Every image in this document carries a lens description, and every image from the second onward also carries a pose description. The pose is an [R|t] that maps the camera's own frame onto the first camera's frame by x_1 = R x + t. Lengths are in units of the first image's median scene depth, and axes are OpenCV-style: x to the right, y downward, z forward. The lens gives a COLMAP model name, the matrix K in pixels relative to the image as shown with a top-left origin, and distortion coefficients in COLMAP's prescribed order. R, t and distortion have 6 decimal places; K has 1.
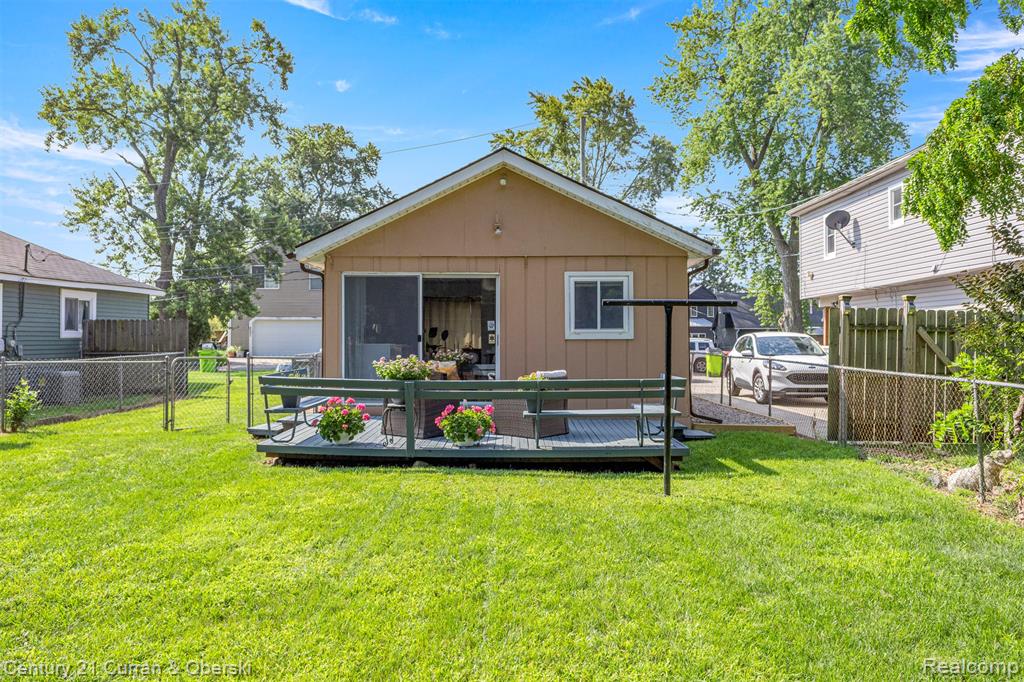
lens RADIAL K [[783.1, 0, 512.0], [0, 783.1, 341.0], [0, 0, 1]] dist [0.010841, 0.001072]
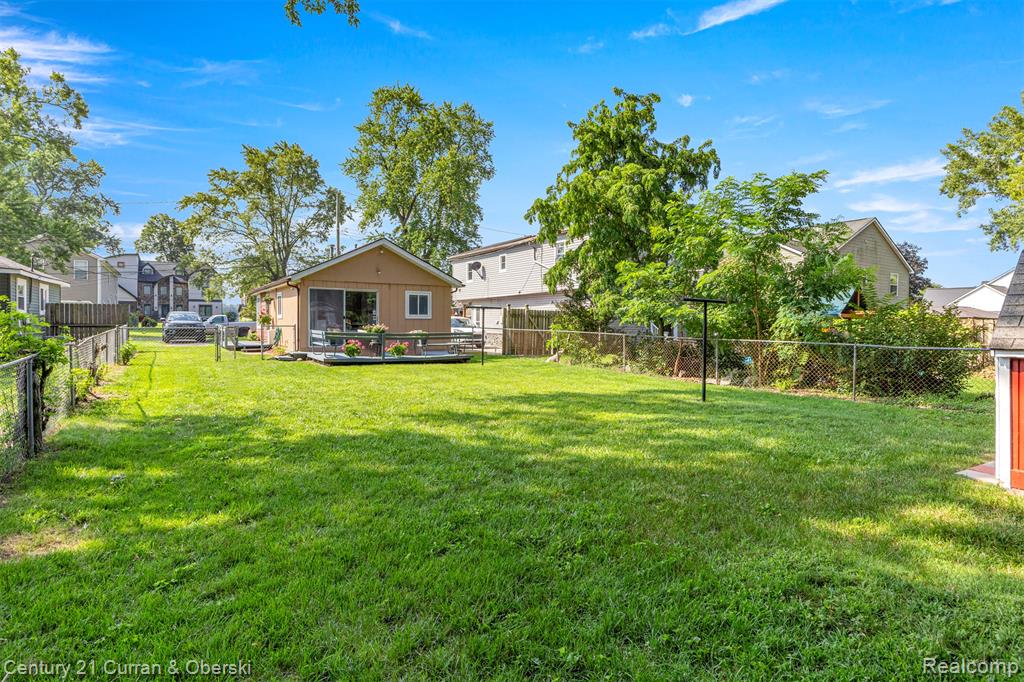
lens RADIAL K [[1178.1, 0, 512.0], [0, 1178.1, 341.0], [0, 0, 1]] dist [-0.005064, -0.010281]
pose [[0.793867, 0.001497, 0.608090, -1.431600], [-0.005010, 0.999979, 0.004079, 0.038432], [-0.608071, -0.006285, 0.793858, -1.588425]]
